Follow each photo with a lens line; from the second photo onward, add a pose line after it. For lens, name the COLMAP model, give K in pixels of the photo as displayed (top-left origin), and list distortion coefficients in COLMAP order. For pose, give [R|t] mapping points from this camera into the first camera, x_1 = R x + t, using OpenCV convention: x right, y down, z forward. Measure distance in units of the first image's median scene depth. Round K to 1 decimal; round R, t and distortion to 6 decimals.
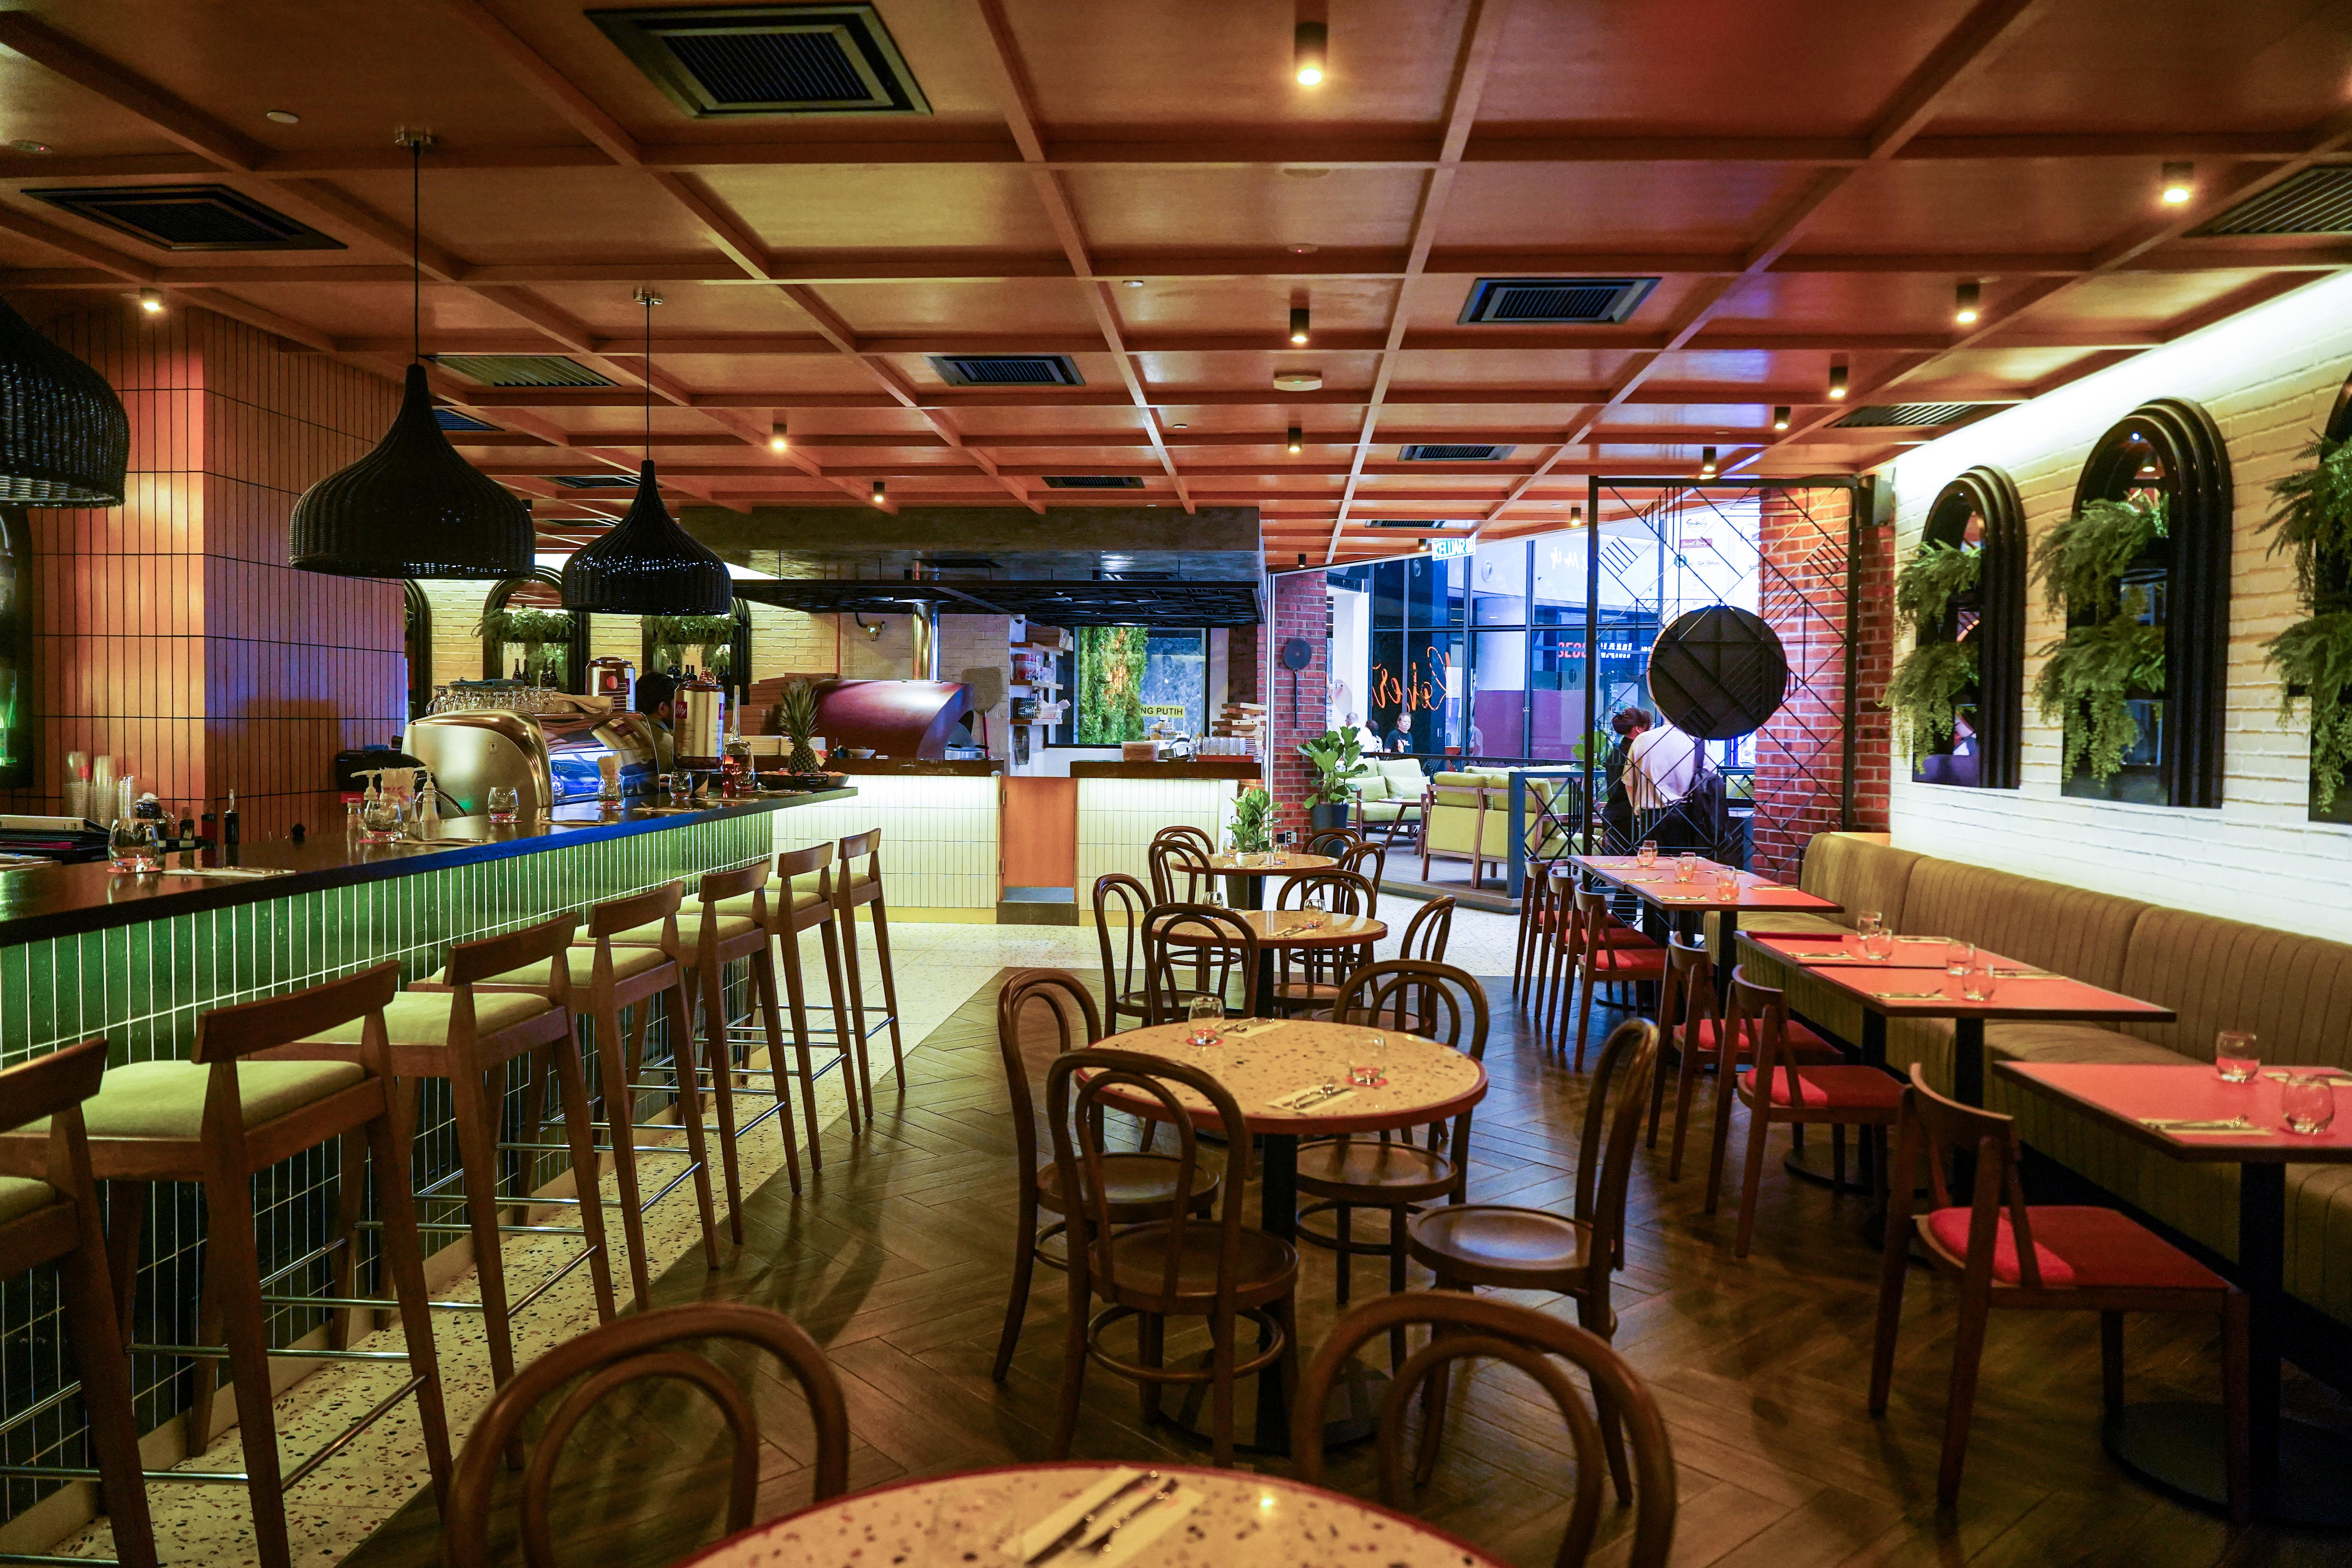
lens RADIAL K [[1602.8, 0, 1176.0], [0, 1602.8, 784.0], [0, 0, 1]] dist [0.000641, -0.000305]
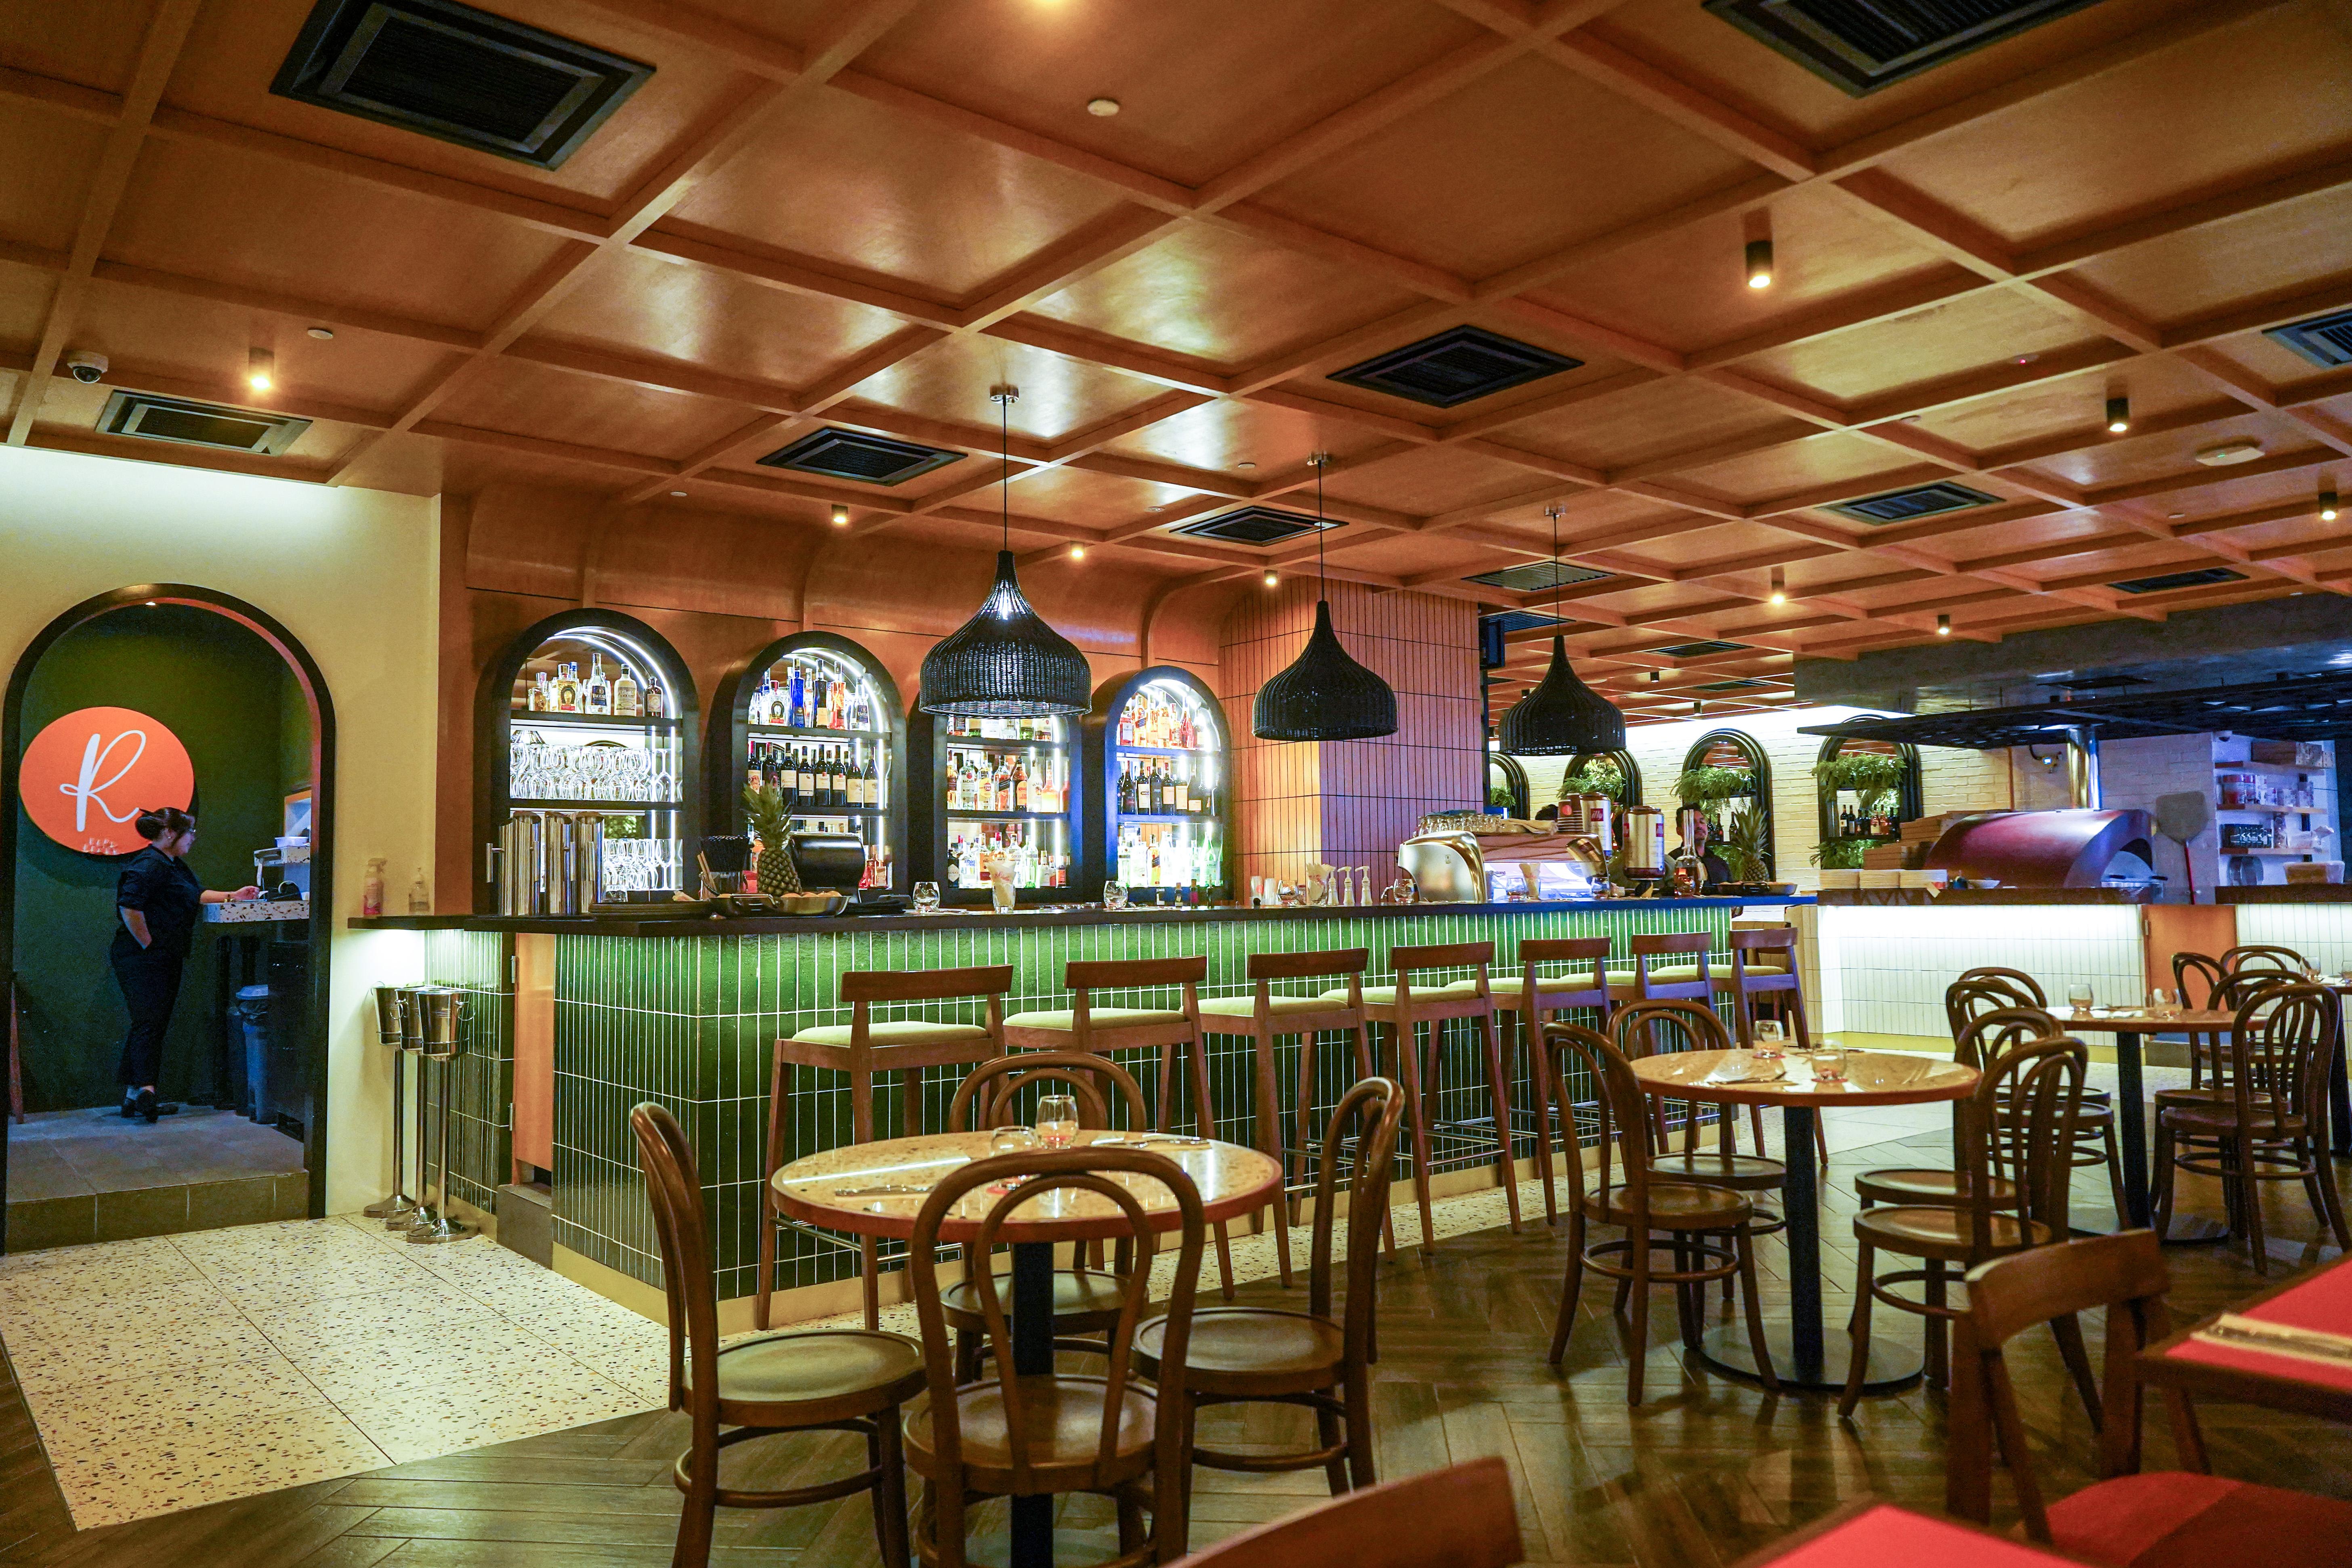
lens RADIAL K [[1602.7, 0, 1176.0], [0, 1602.7, 784.0], [0, 0, 1]] dist [0.000641, -0.000305]
pose [[0.694657, -0.070264, -0.715901, 0.172736], [-0.005393, 0.994681, -0.102859, 0.024496], [0.719321, 0.075312, 0.690584, -0.049940]]
